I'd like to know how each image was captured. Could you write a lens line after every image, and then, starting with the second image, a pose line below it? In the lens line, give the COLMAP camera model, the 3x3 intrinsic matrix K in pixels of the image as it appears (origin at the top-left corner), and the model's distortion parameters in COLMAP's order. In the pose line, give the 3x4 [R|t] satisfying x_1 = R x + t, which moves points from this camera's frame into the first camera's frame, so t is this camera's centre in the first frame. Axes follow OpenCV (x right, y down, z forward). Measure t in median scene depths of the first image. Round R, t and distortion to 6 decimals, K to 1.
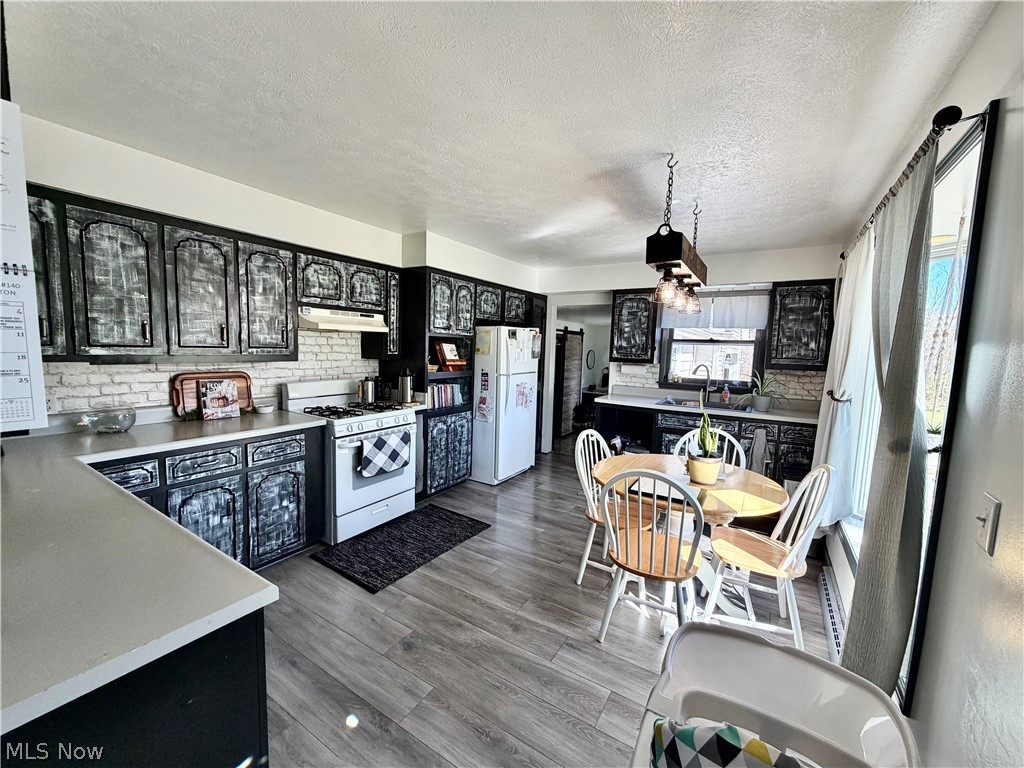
lens RADIAL K [[407.1, 0, 512.2], [0, 407.1, 385.1], [0, 0, 1]] dist [0.000077, -0.000333]
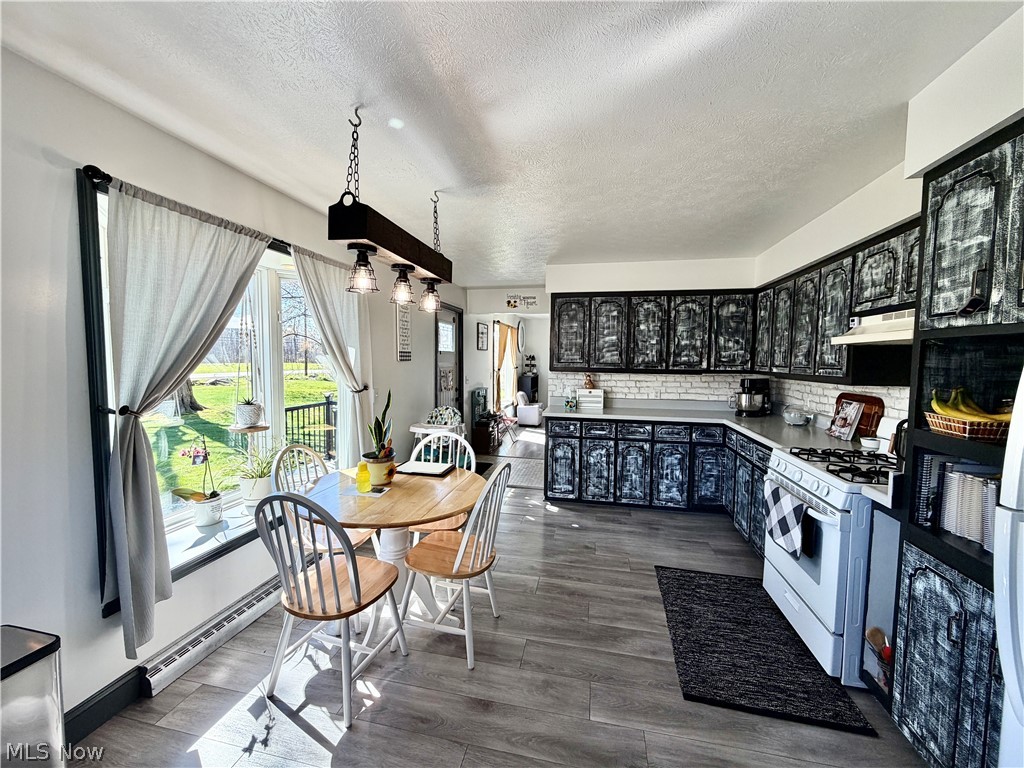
lens RADIAL K [[407.1, 0, 512.1], [0, 407.1, 383.3], [0, 0, 1]] dist [0.000077, -0.000333]
pose [[-0.937427, -0.019727, -0.347623, 0.358639], [-0.072871, 0.987399, 0.140477, -0.117366], [0.340471, 0.157019, -0.927052, 1.394866]]
